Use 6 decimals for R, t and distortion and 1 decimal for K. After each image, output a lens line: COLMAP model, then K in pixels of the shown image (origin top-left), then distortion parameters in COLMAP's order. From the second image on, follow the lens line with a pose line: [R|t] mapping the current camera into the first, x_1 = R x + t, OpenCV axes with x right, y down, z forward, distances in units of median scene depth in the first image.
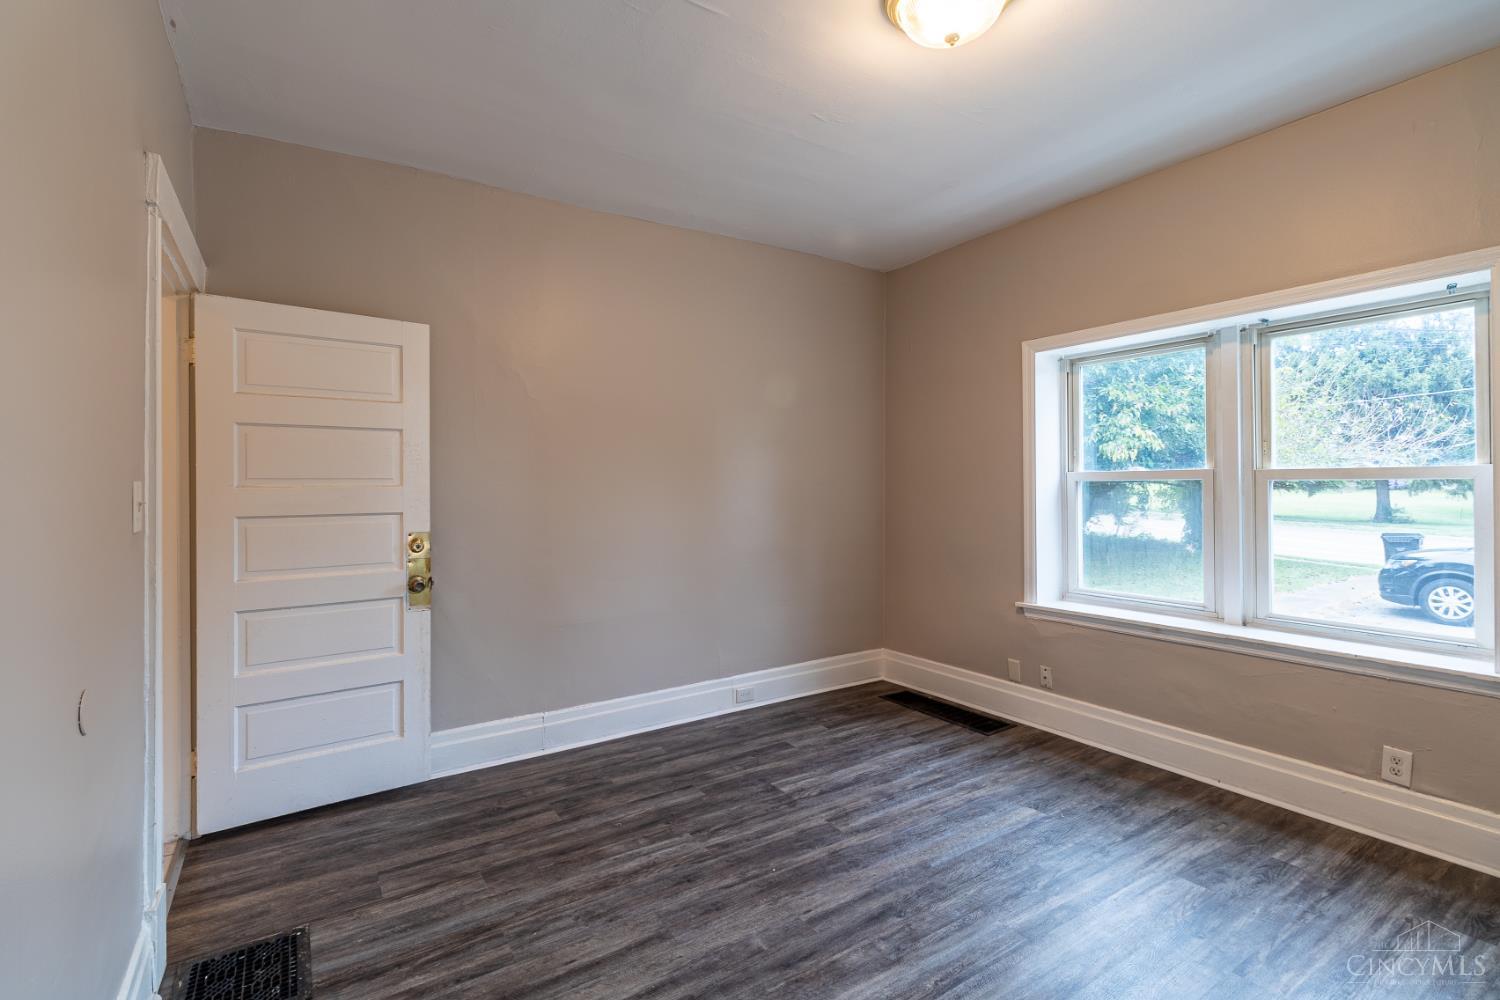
lens RADIAL K [[690.0, 0, 741.4], [0, 690.0, 485.9], [0, 0, 1]] dist [0.002415, 0.000576]
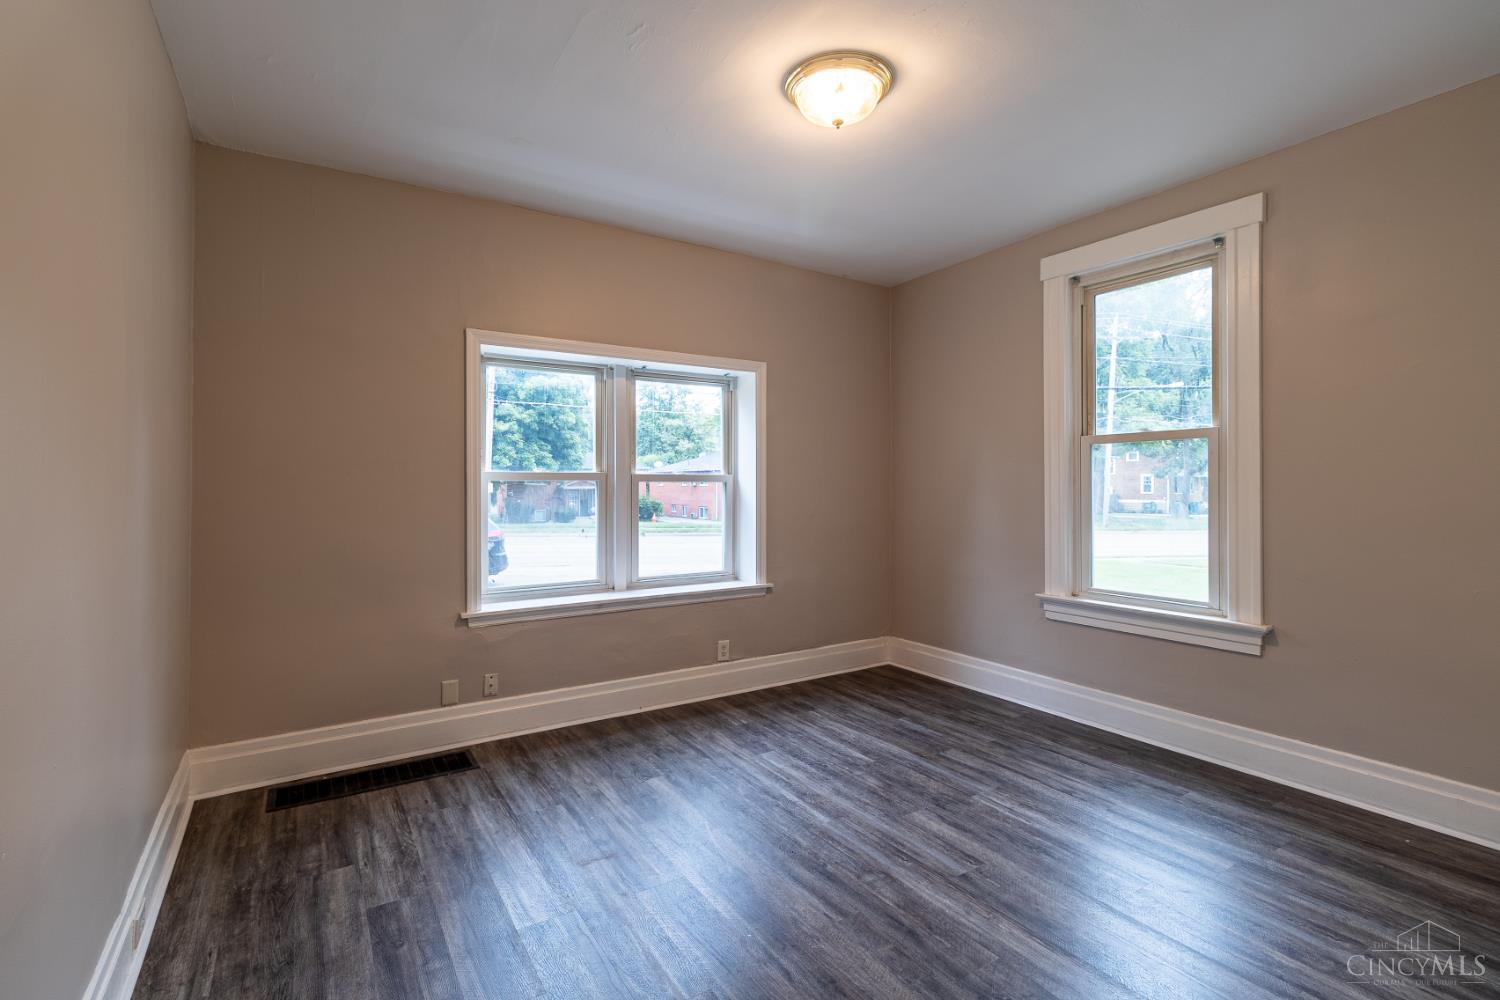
lens RADIAL K [[690.0, 0, 741.4], [0, 690.0, 485.9], [0, 0, 1]] dist [0.002415, 0.000576]
pose [[0.012535, 0.004545, 0.999911, -0.635670], [0.001135, 0.999989, -0.004560, 0.006669], [-0.999921, 0.001192, 0.012529, 0.790933]]
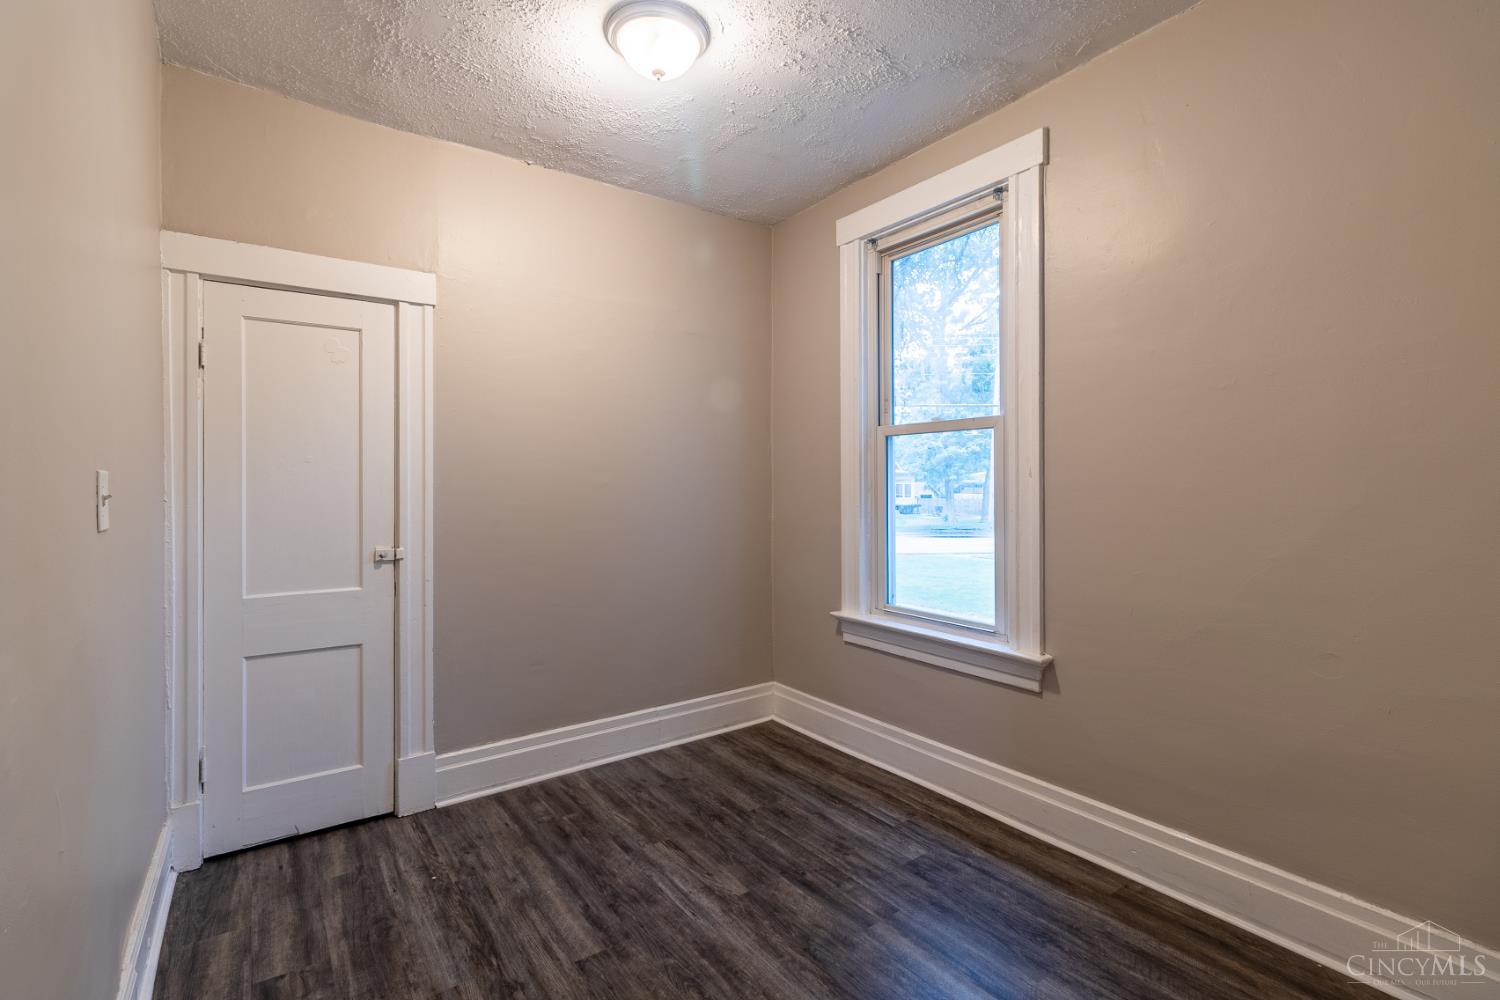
lens RADIAL K [[699.7, 0, 748.3], [0, 699.7, 483.7], [0, 0, 1]] dist [0.001378, 0.000255]
pose [[-0.020306, 0.010100, 0.999743, -0.439754], [0.003468, 0.999944, -0.010031, 0.008686], [-0.999788, 0.003264, -0.020340, 0.401008]]
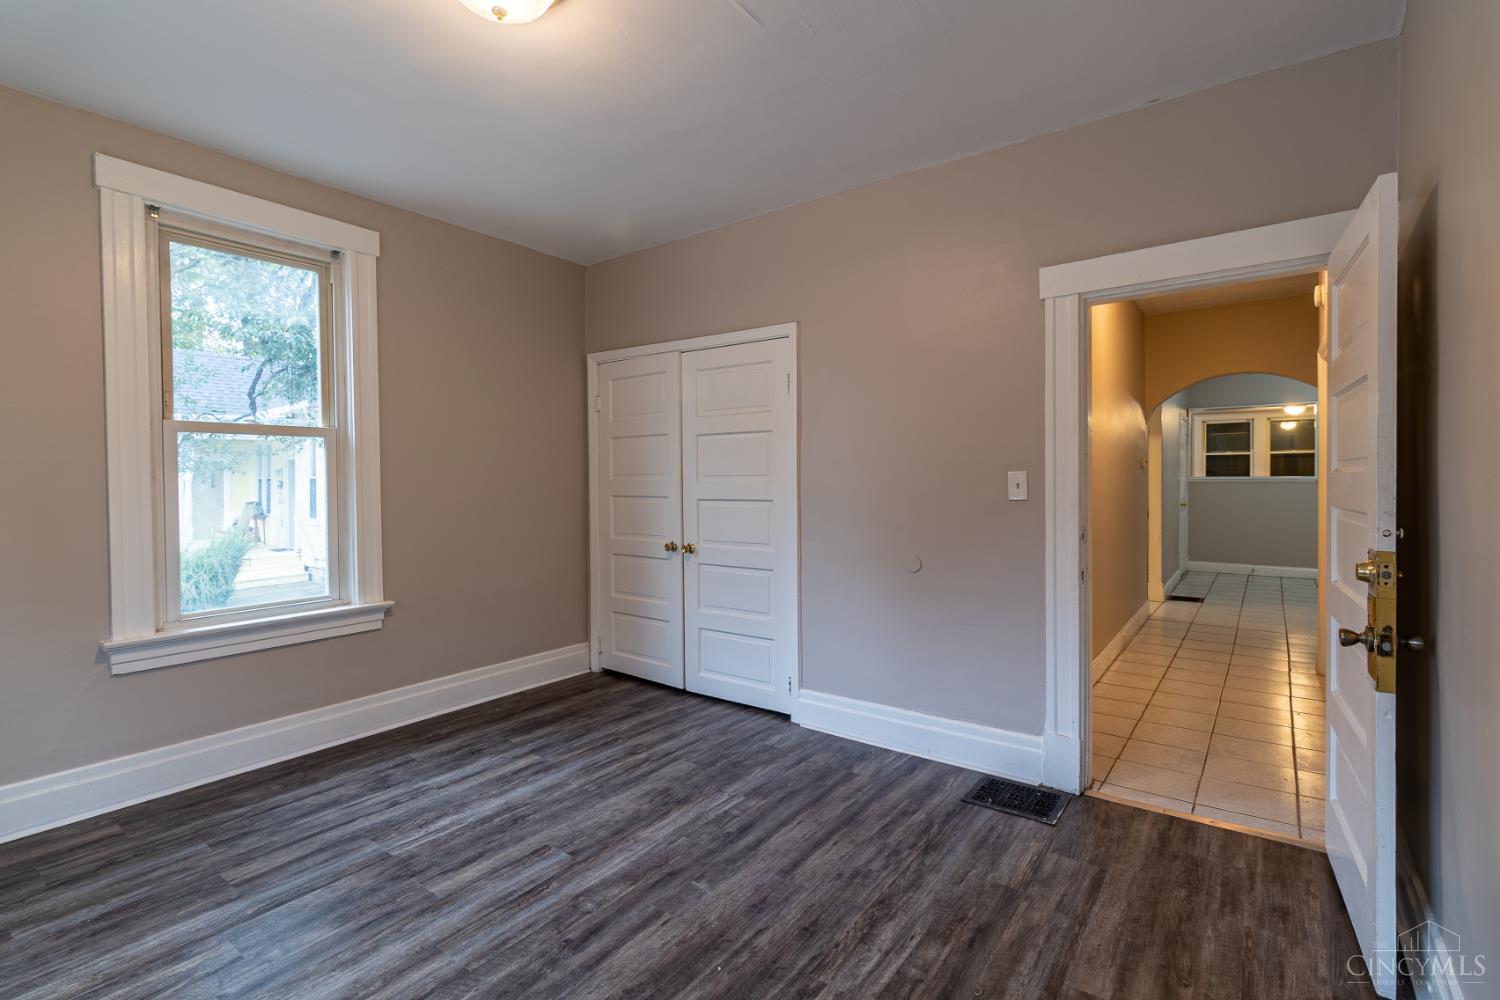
lens RADIAL K [[690.0, 0, 741.4], [0, 690.0, 485.9], [0, 0, 1]] dist [0.002415, 0.000576]
pose [[-0.940183, 0.014719, -0.340351, 0.223193], [0.011546, 0.999869, 0.011347, 0.001156], [0.340474, 0.006738, -0.940230, 1.377698]]
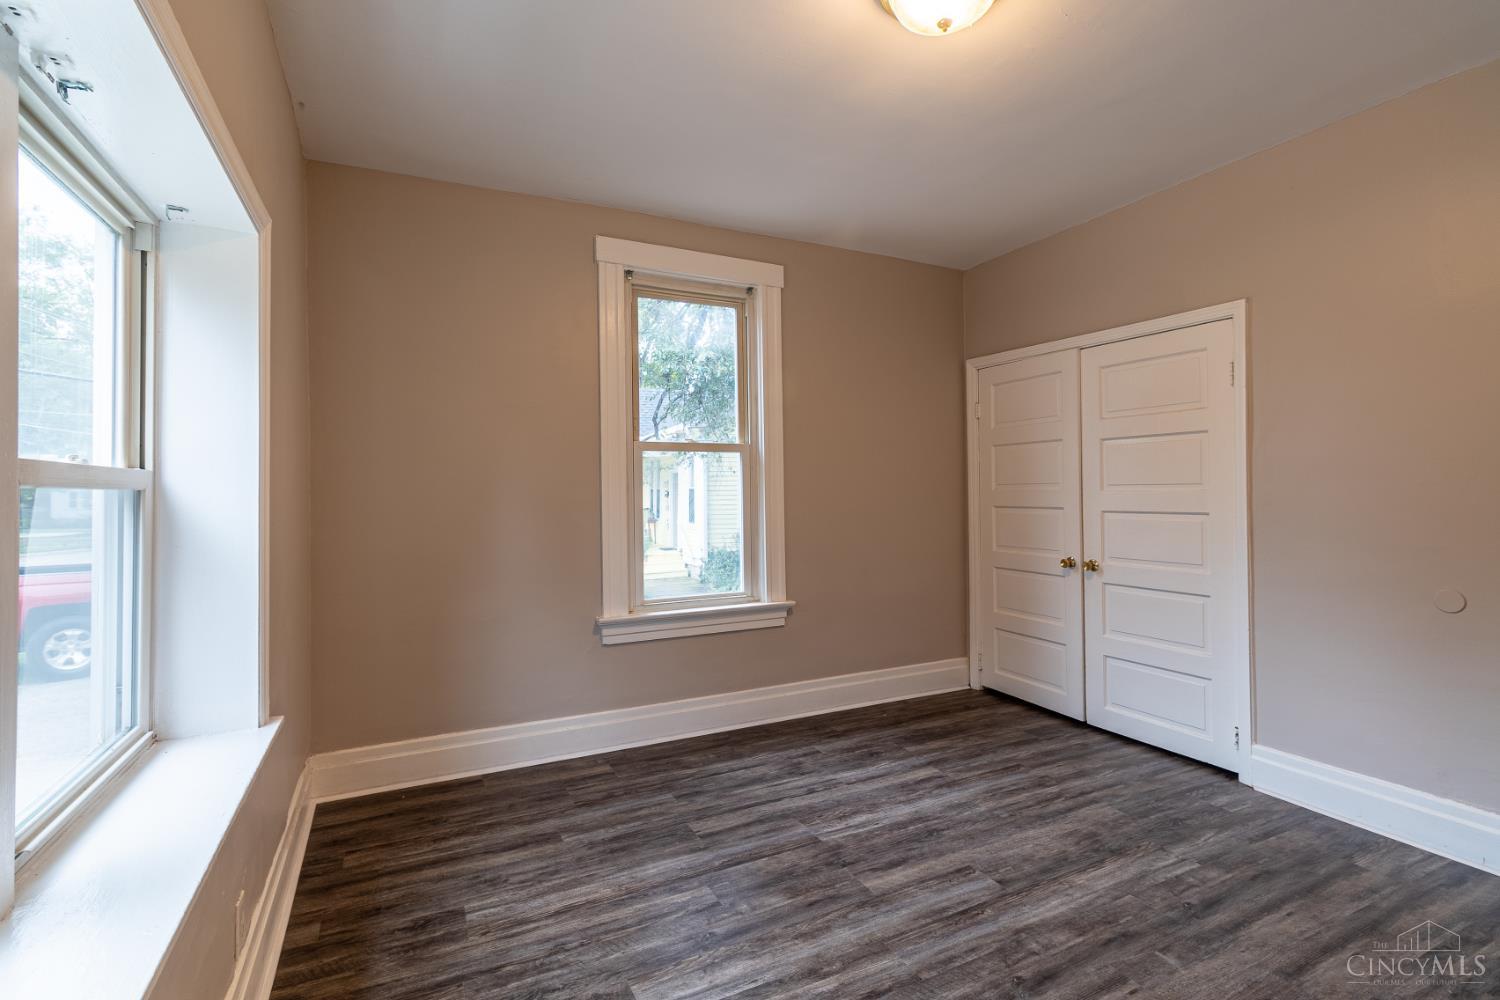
lens RADIAL K [[690.0, 0, 741.4], [0, 690.0, 485.9], [0, 0, 1]] dist [0.002415, 0.000576]
pose [[-0.992810, 0.014126, 0.118862, 0.329068], [0.013149, 0.999873, -0.009006, 0.000248], [-0.118974, -0.007378, -0.992870, 1.354480]]
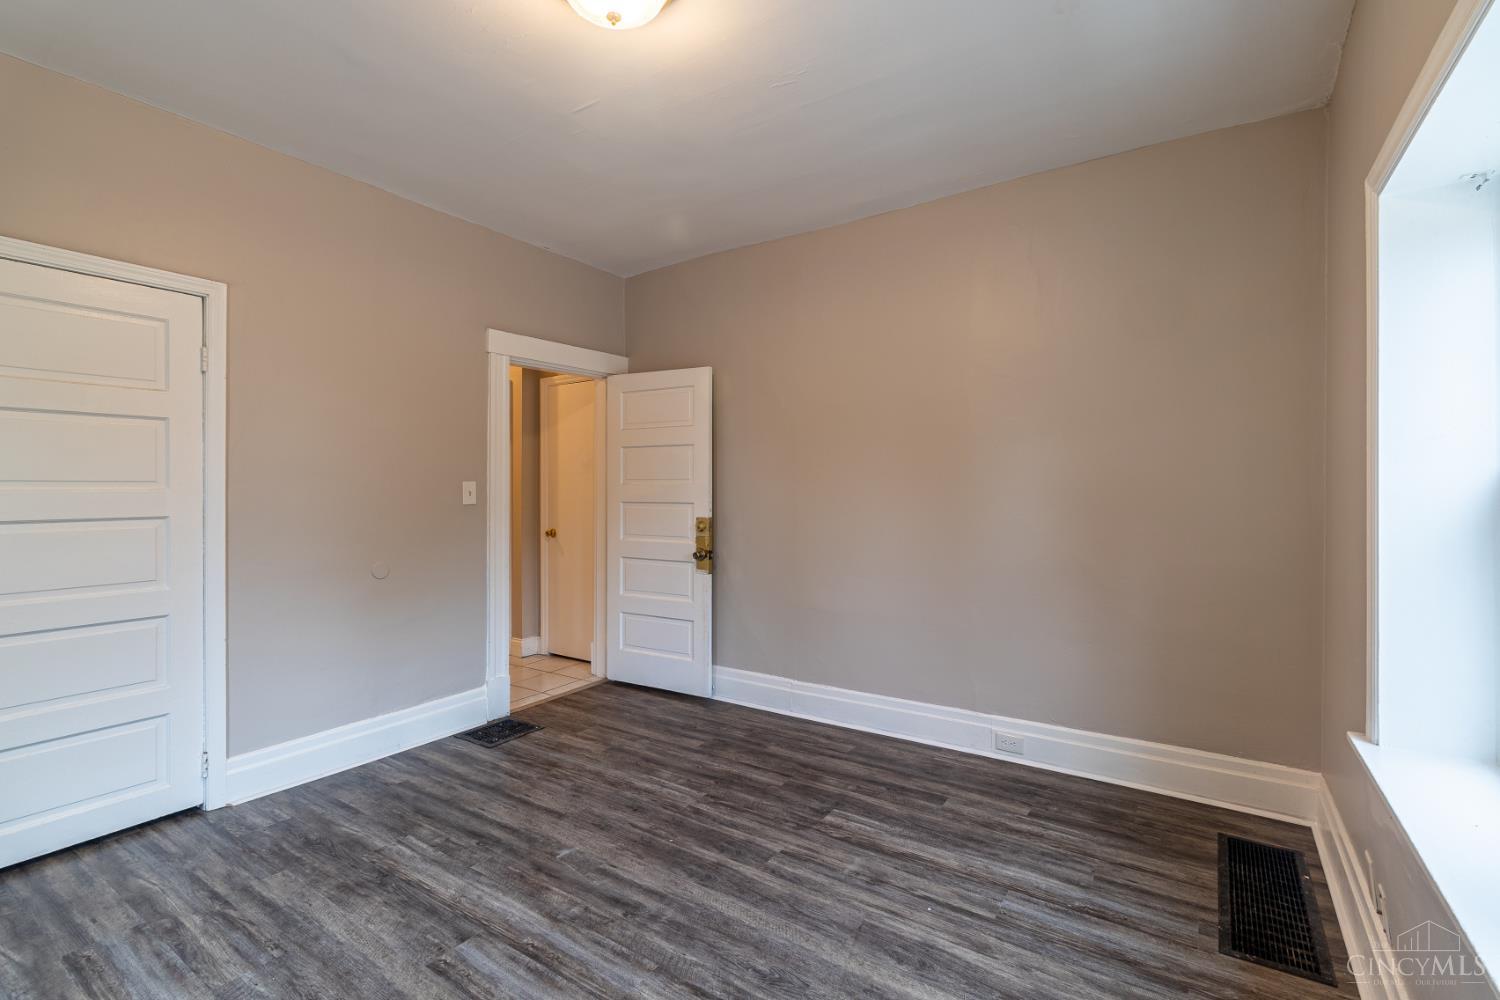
lens RADIAL K [[690.0, 0, 741.4], [0, 690.0, 485.9], [0, 0, 1]] dist [0.002415, 0.000576]
pose [[0.384313, 0.005172, -0.923188, 0.858555], [-0.002153, 0.999987, 0.004706, -0.003240], [0.923200, 0.000179, 0.384319, 0.543376]]
